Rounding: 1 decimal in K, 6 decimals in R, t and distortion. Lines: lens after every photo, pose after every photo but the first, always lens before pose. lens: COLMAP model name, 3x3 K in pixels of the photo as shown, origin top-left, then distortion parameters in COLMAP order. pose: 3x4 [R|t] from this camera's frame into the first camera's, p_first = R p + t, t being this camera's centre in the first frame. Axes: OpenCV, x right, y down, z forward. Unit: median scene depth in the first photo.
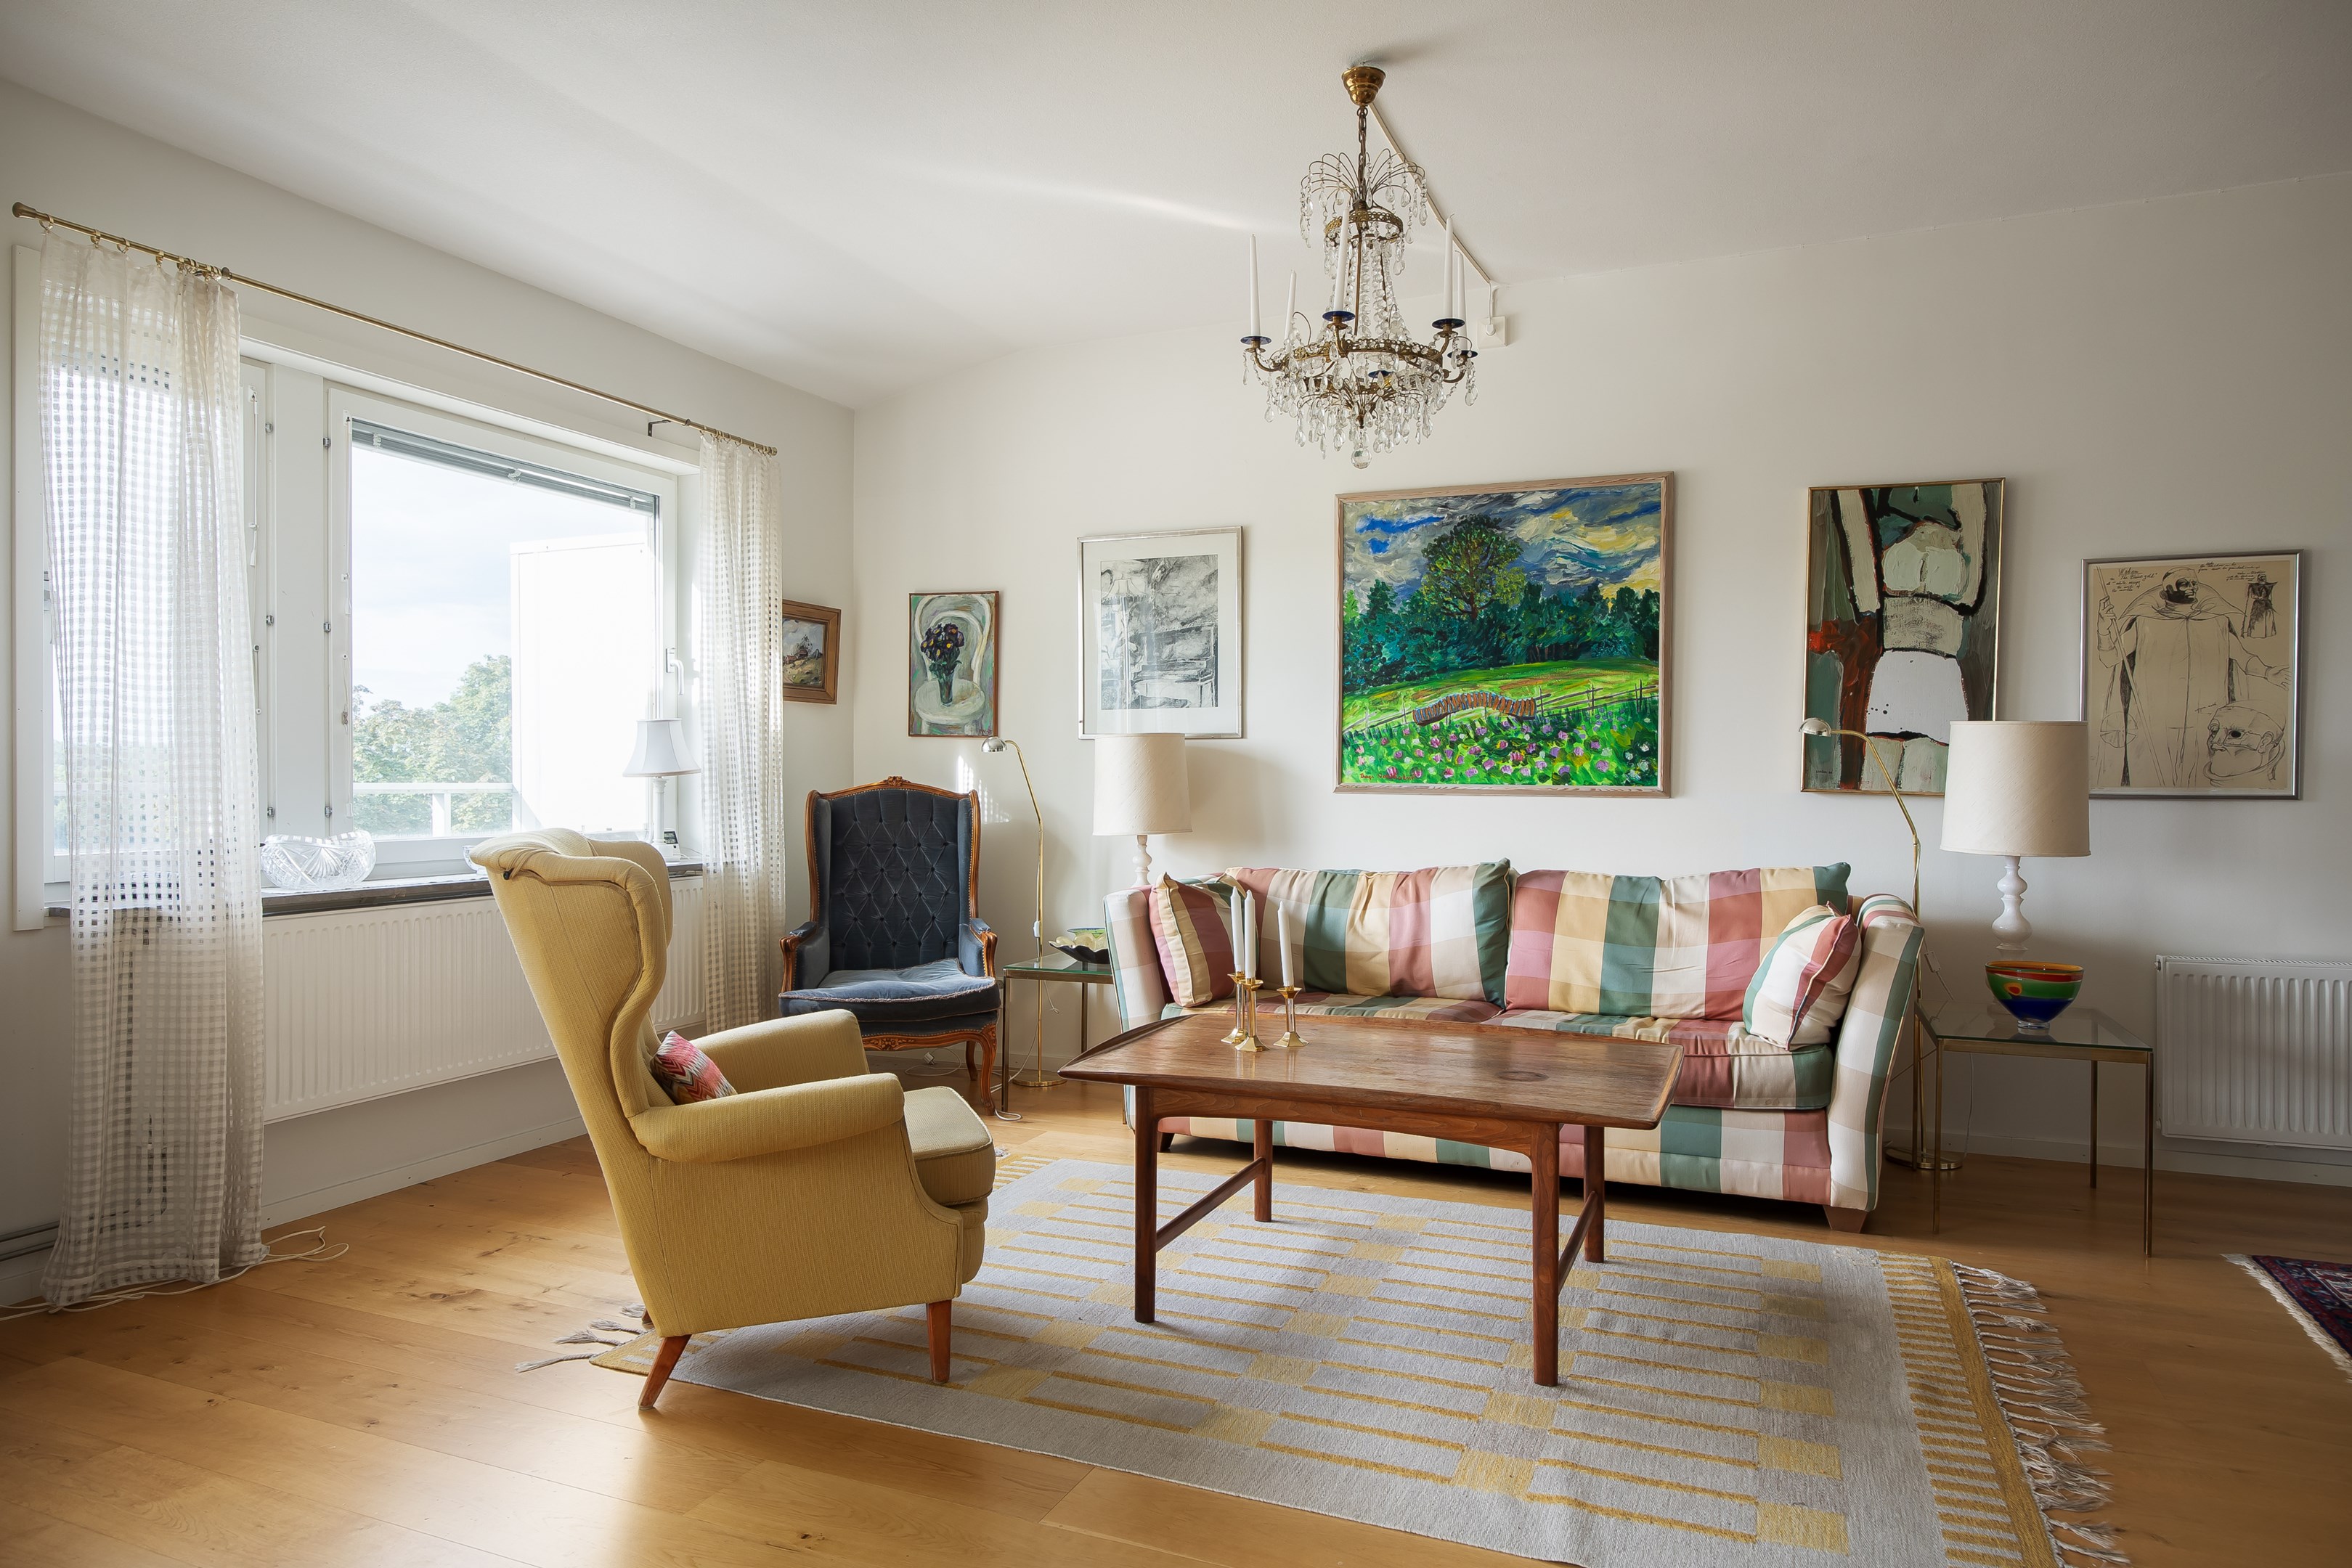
lens RADIAL K [[1423.5, 0, 1180.0], [0, 1423.5, 788.5], [0, 0, 1]] dist [-0.000736, -0.001053]
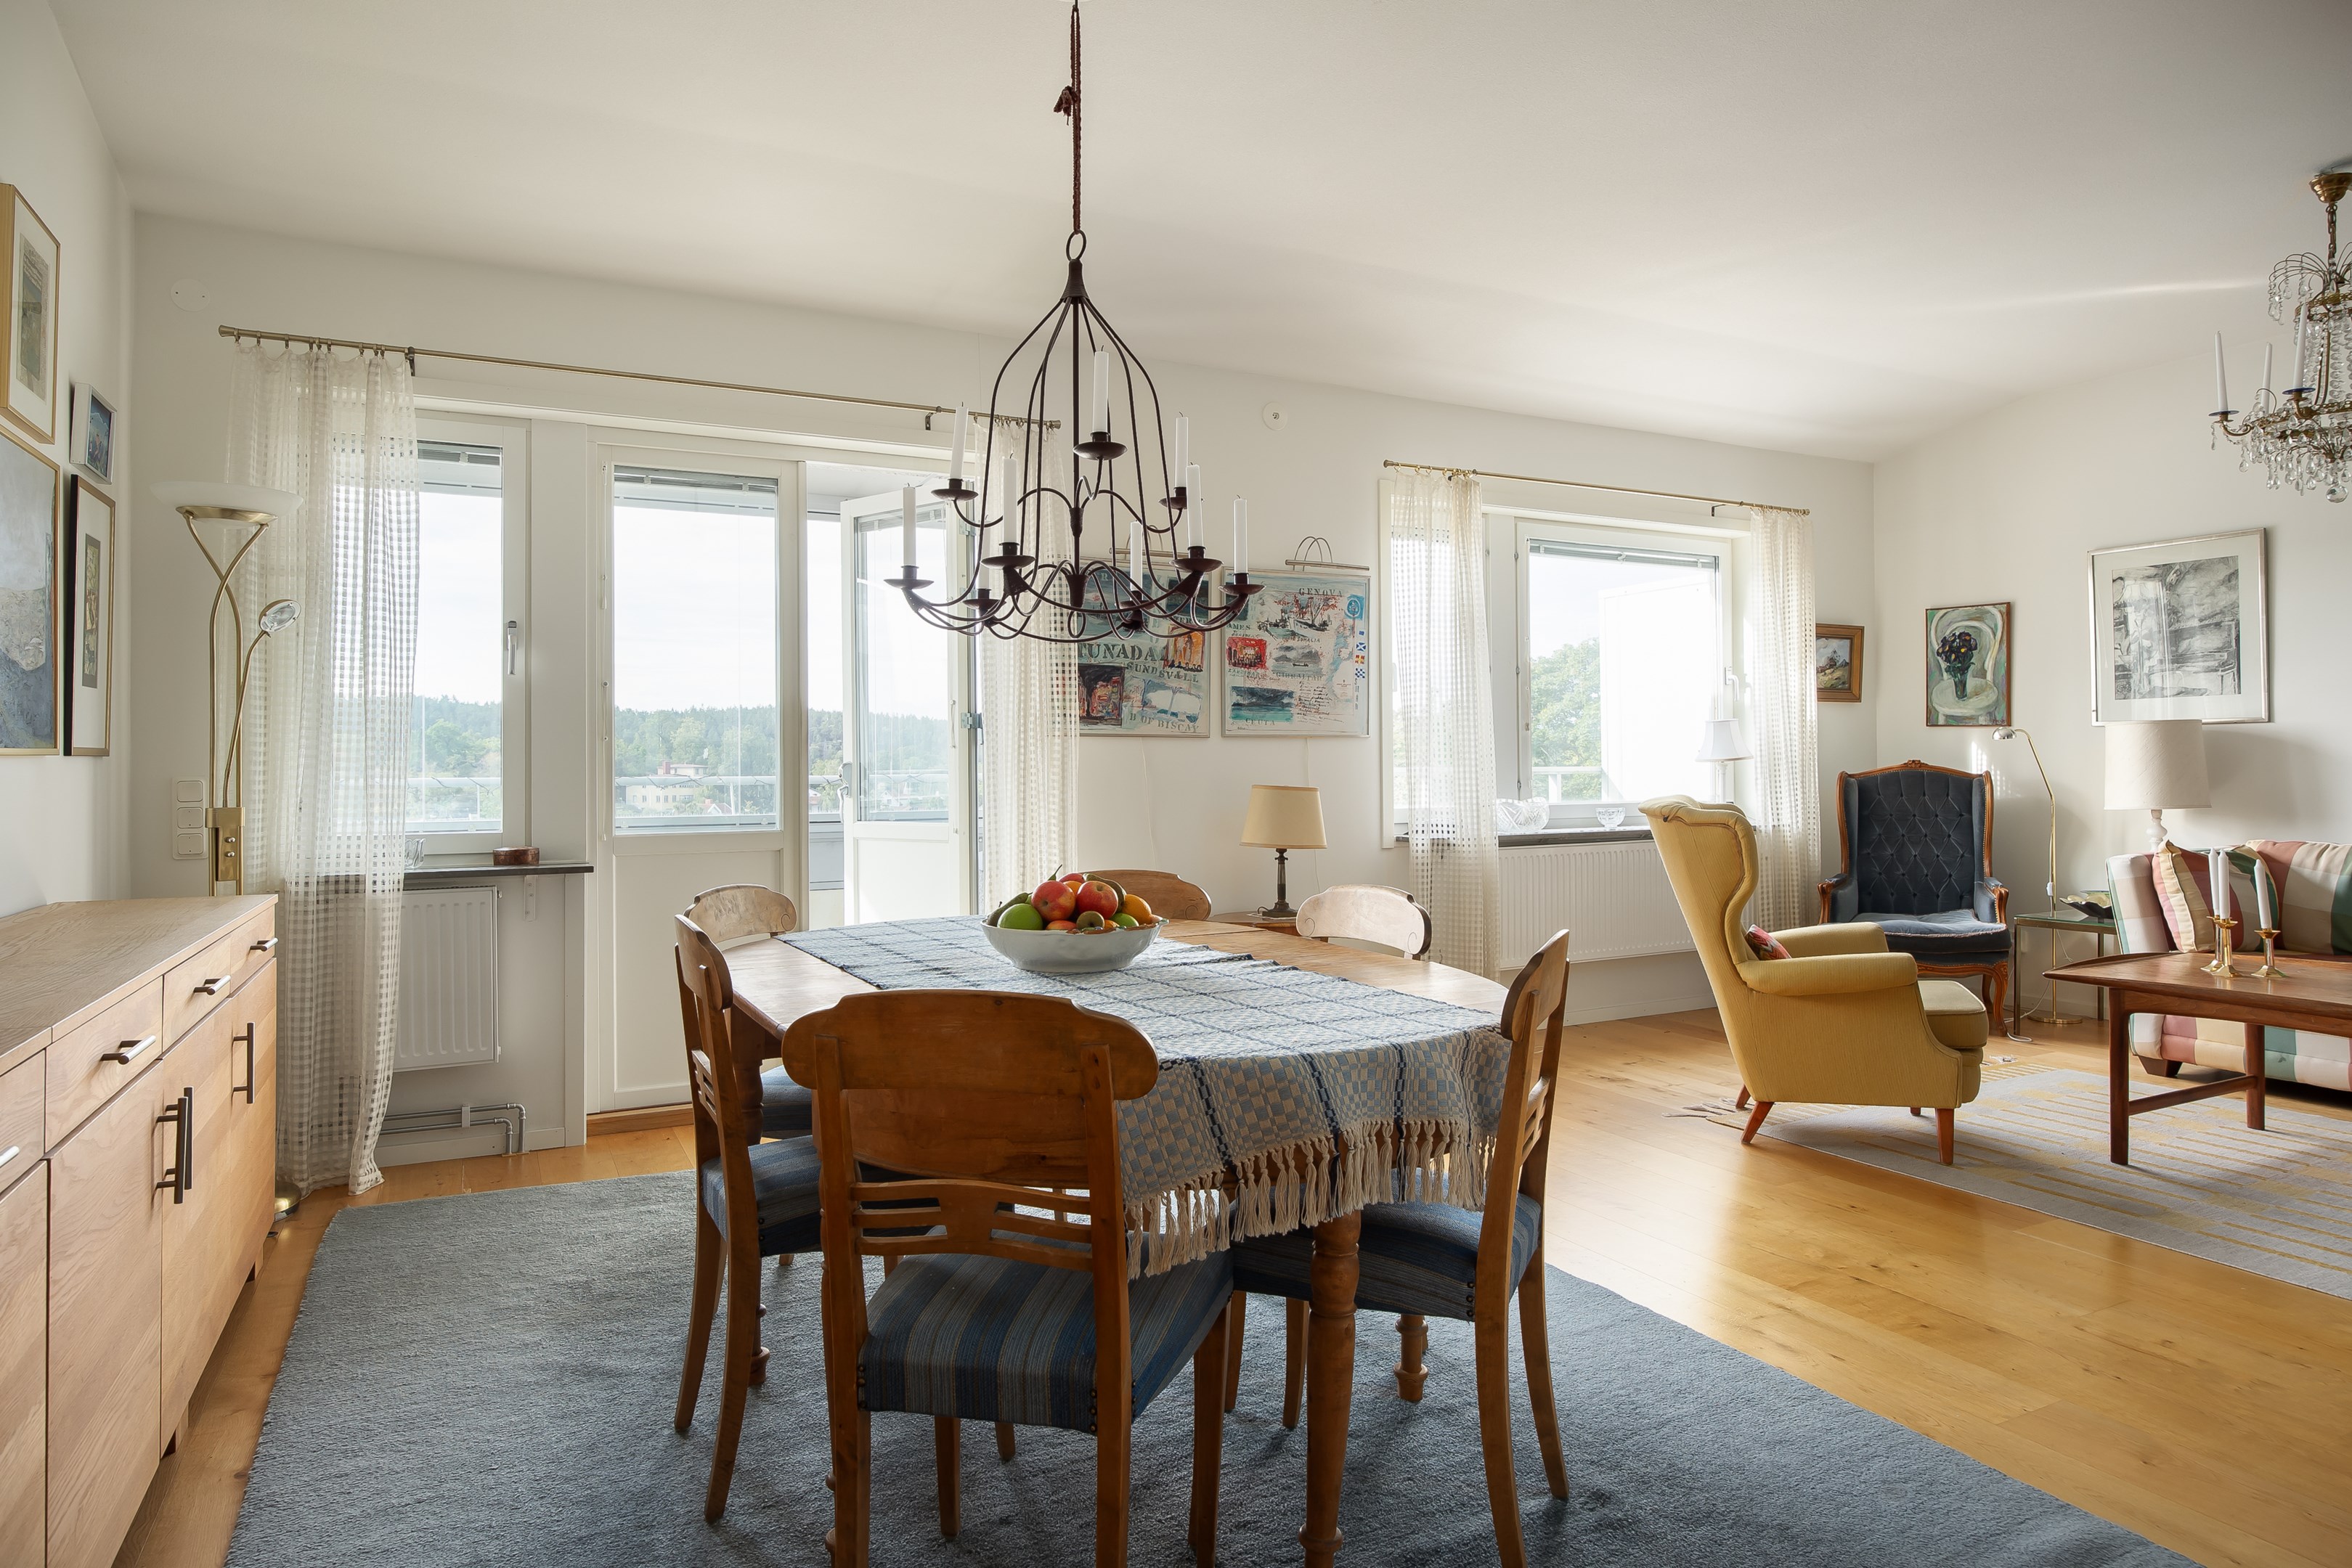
lens RADIAL K [[1352.9, 0, 1170.3], [0, 1352.9, 751.1], [0, 0, 1]] dist [-0.005384, -0.000935]
pose [[0.760946, -0.012690, -0.648691, 0.092842], [0.003692, 0.999877, -0.015230, -0.000733], [0.648804, 0.009194, 0.760900, -0.416978]]
